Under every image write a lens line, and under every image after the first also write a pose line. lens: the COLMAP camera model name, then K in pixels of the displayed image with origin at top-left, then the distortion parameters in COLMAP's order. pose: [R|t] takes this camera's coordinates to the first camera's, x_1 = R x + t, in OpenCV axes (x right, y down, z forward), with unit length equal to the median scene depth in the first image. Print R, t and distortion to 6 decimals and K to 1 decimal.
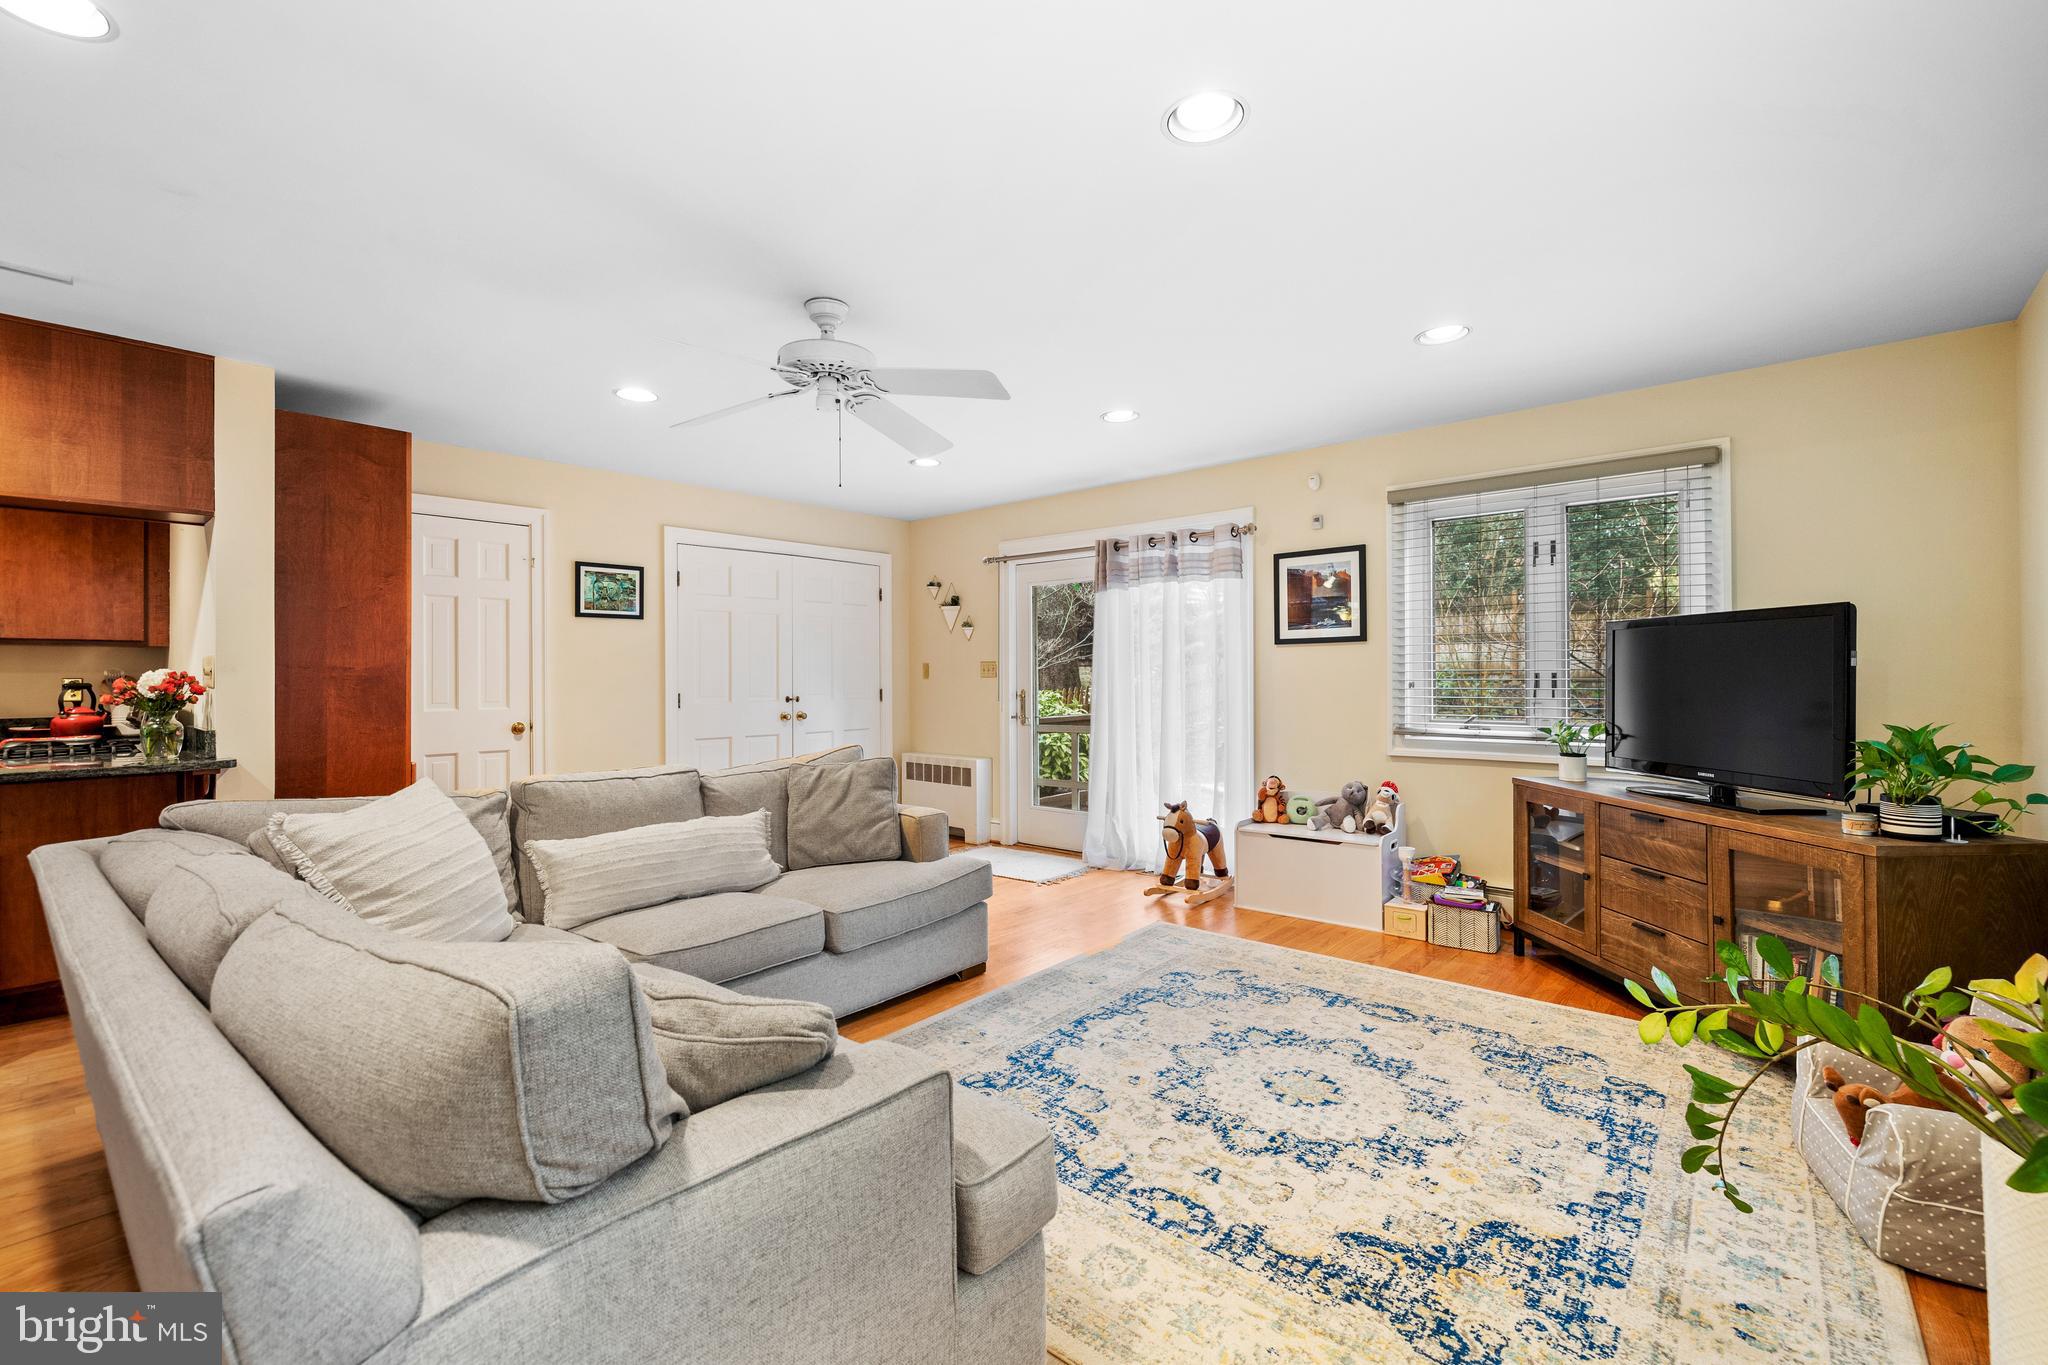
lens RADIAL K [[880.1, 0, 1020.0], [0, 880.1, 663.1], [0, 0, 1]] dist [0.002071, -0.000007]
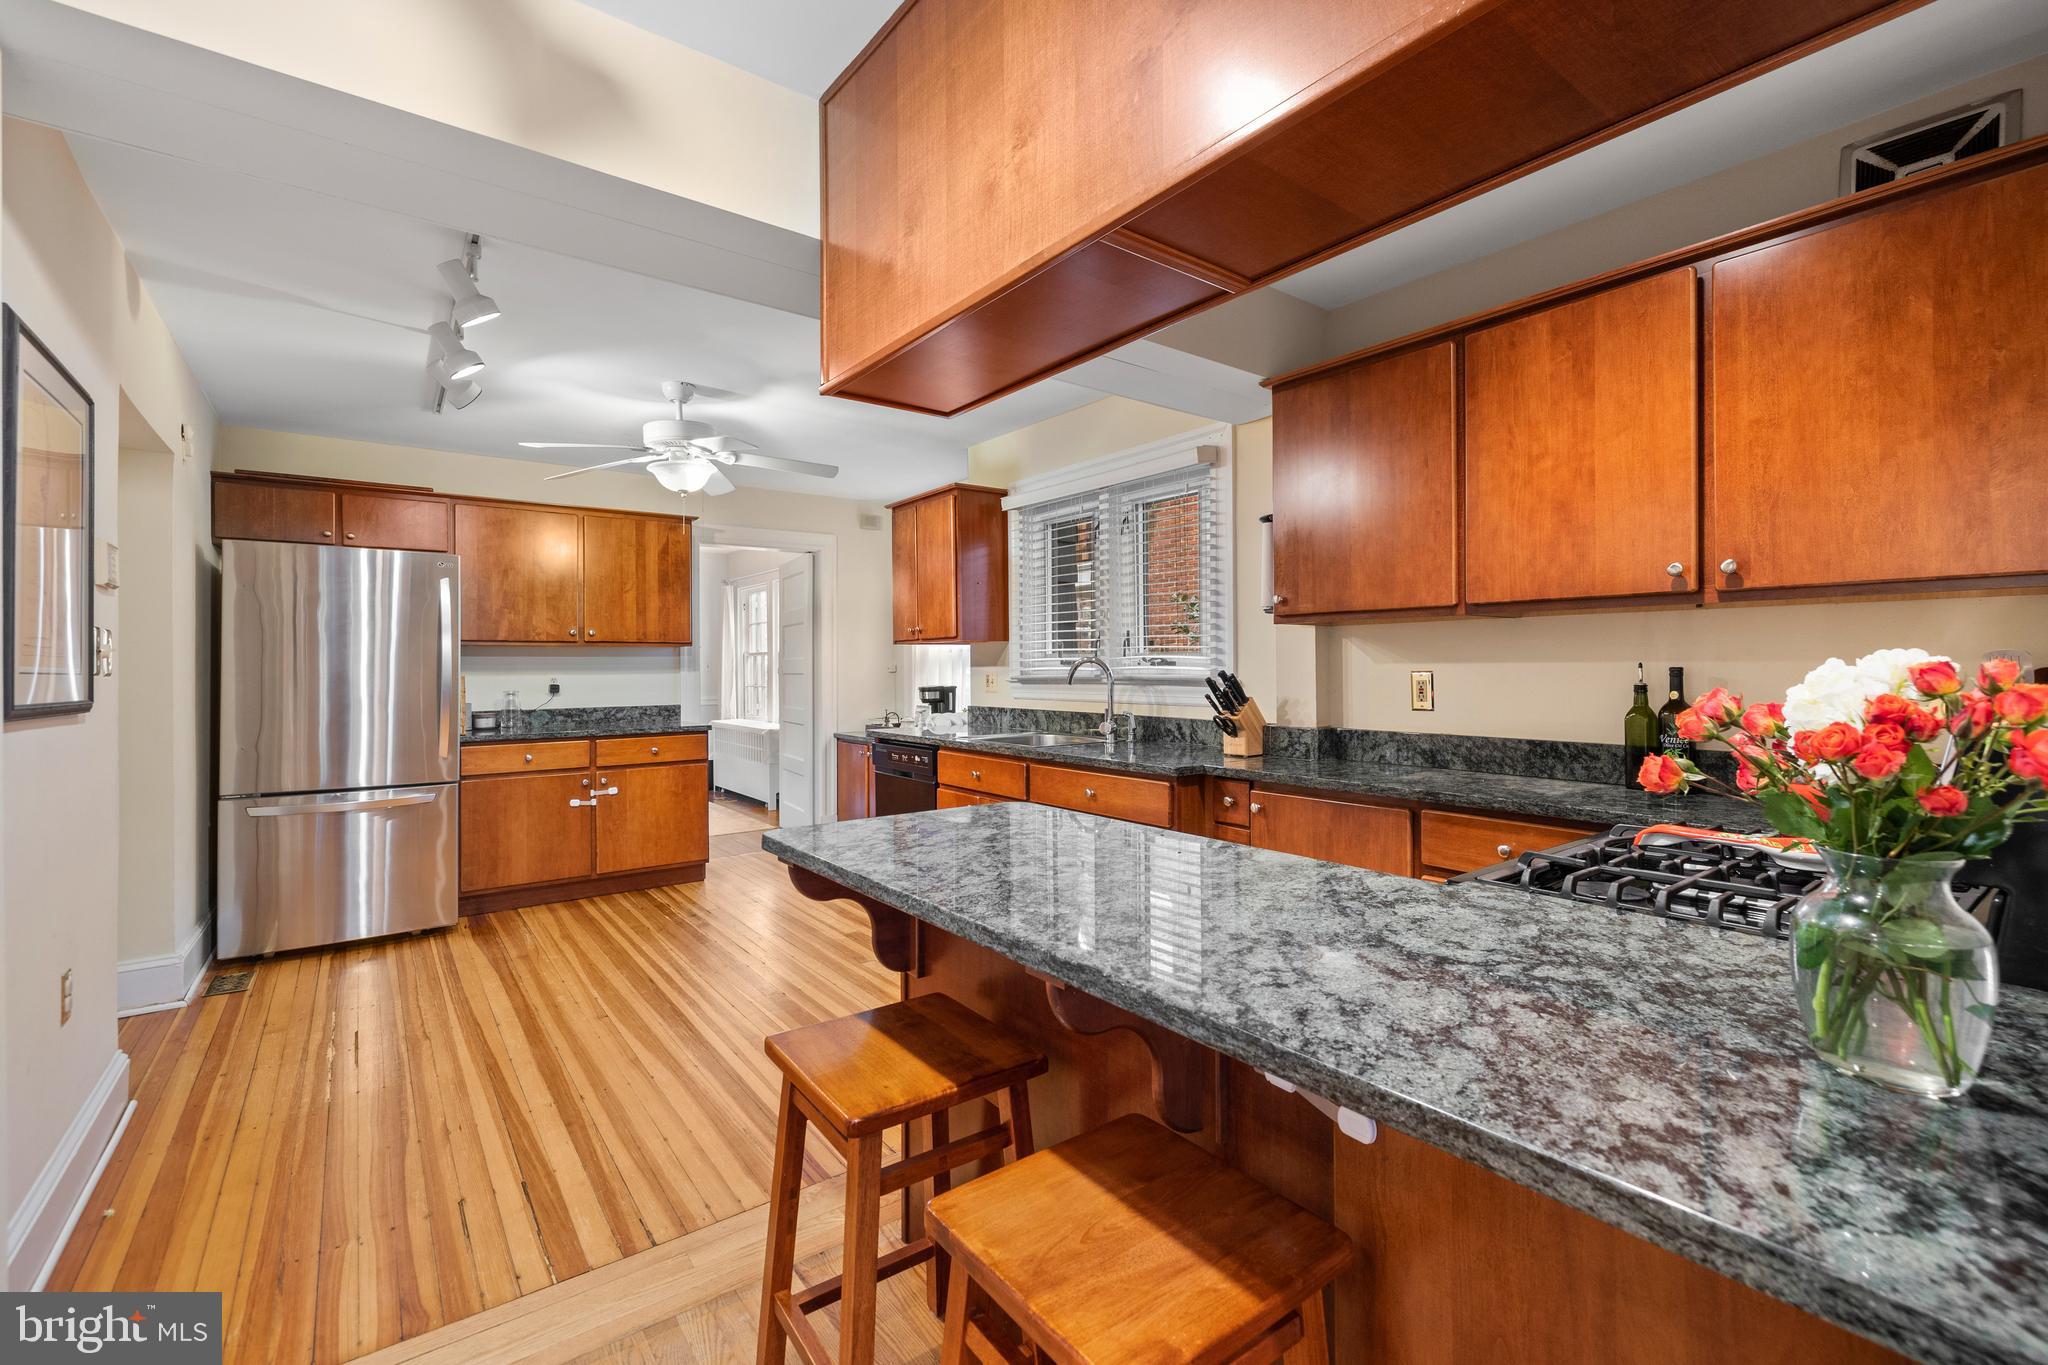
lens RADIAL K [[887.4, 0, 1022.1], [0, 887.4, 661.5], [0, 0, 1]] dist [0.001419, 0.000087]
pose [[-0.195201, -0.001534, -0.980762, -0.851721], [0.017508, 0.999834, -0.005049, 0.008215], [0.980607, -0.018157, -0.195141, 0.985121]]
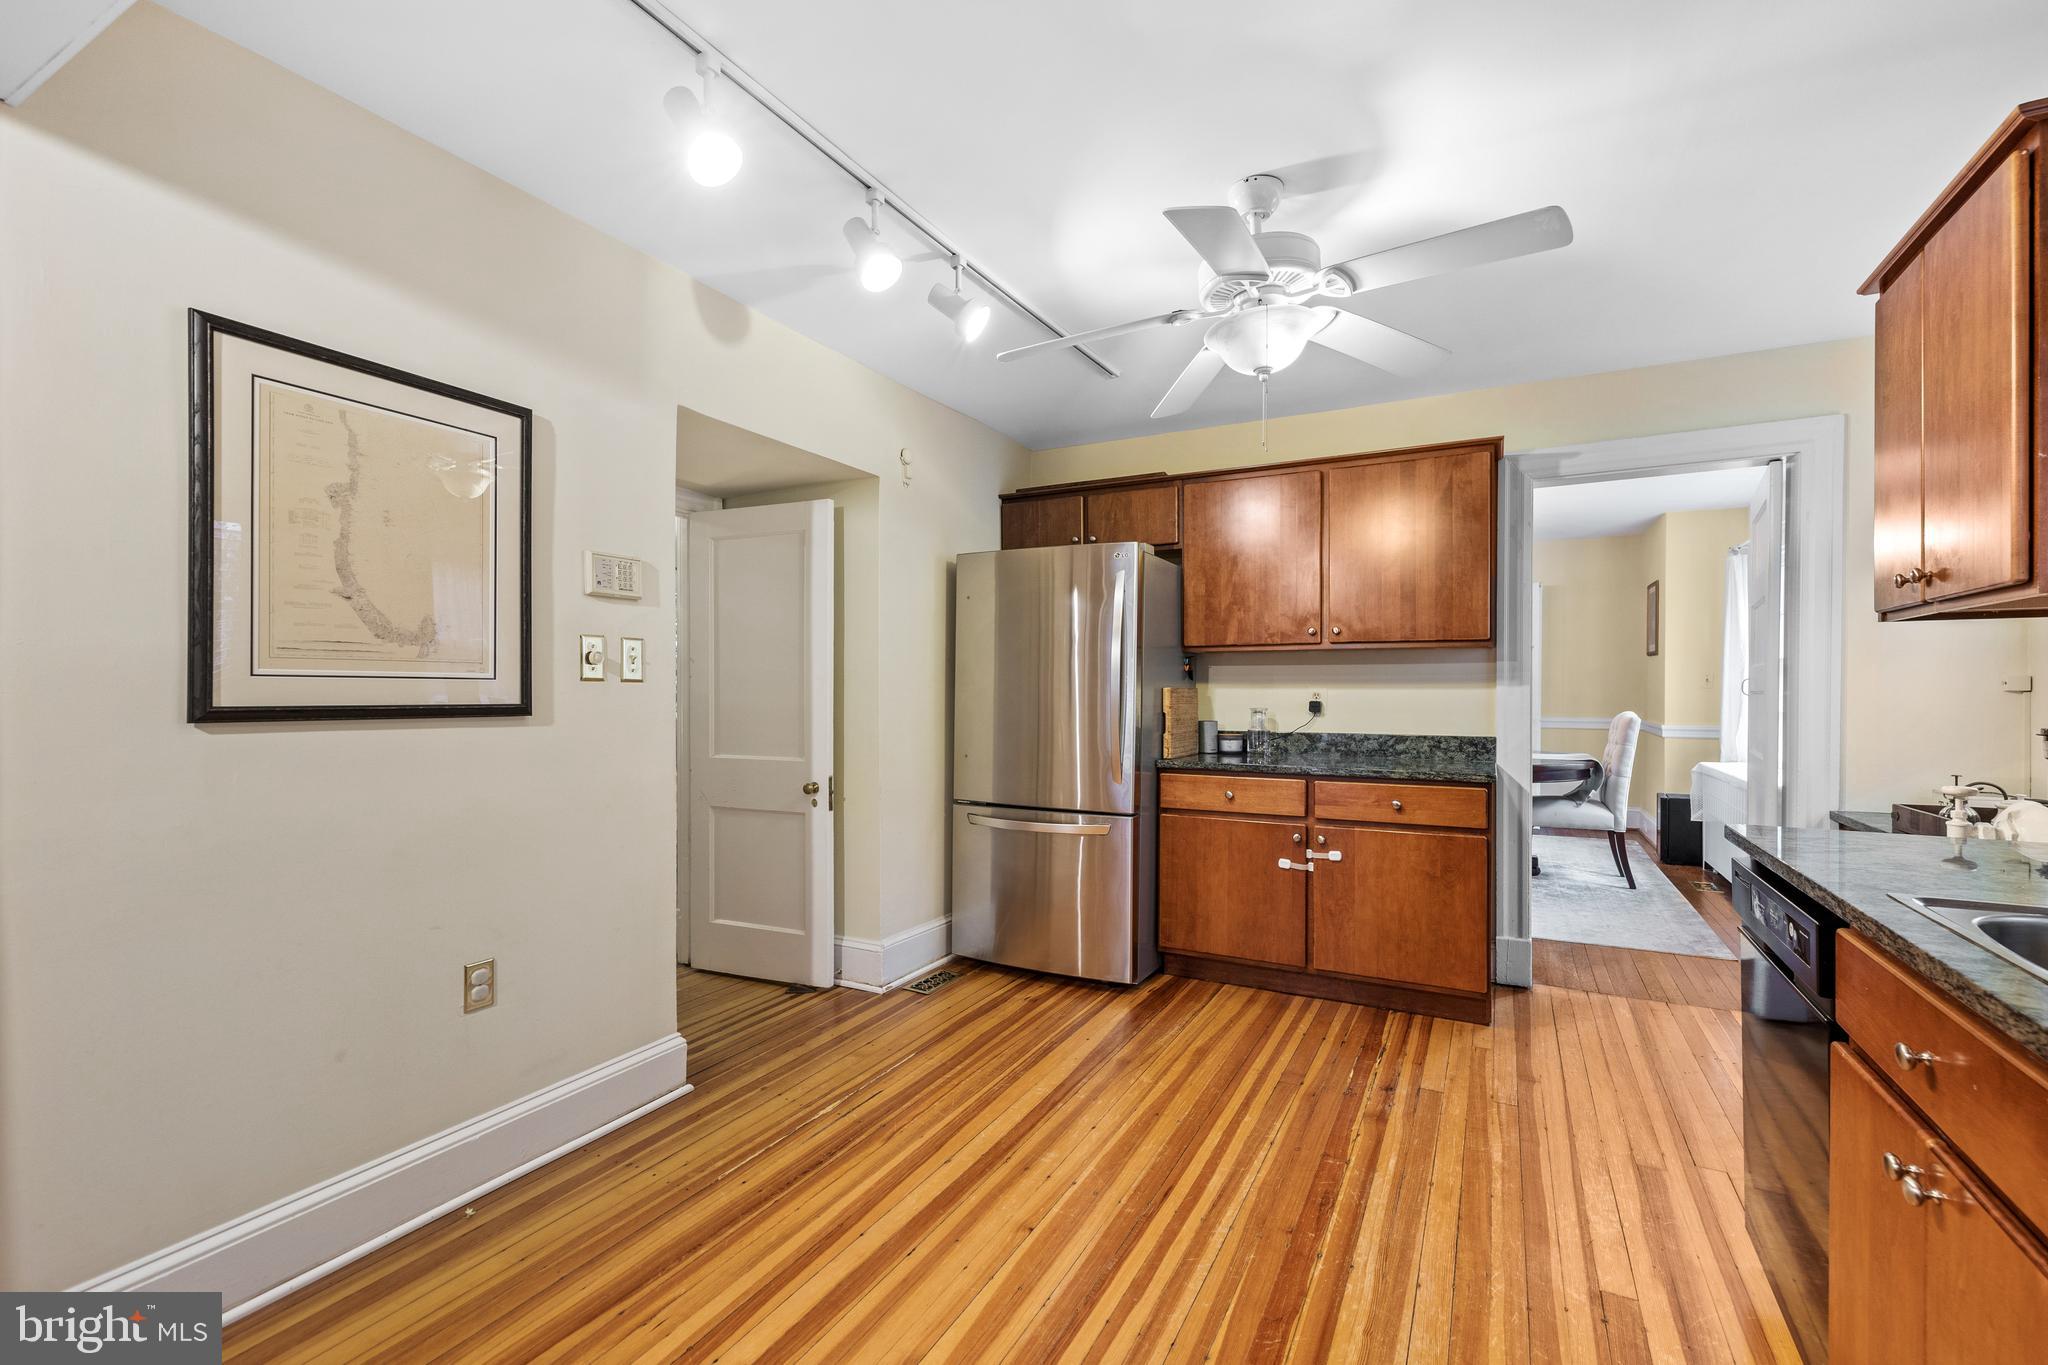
lens RADIAL K [[883.2, 0, 1031.6], [0, 883.2, 692.4], [0, 0, 1]] dist [0.003246, 0.000311]
pose [[-0.969588, 0.003707, -0.244713, -1.664764], [0.004367, 0.999988, -0.002155, 0.016368], [0.244702, -0.003158, -0.969593, 0.925222]]
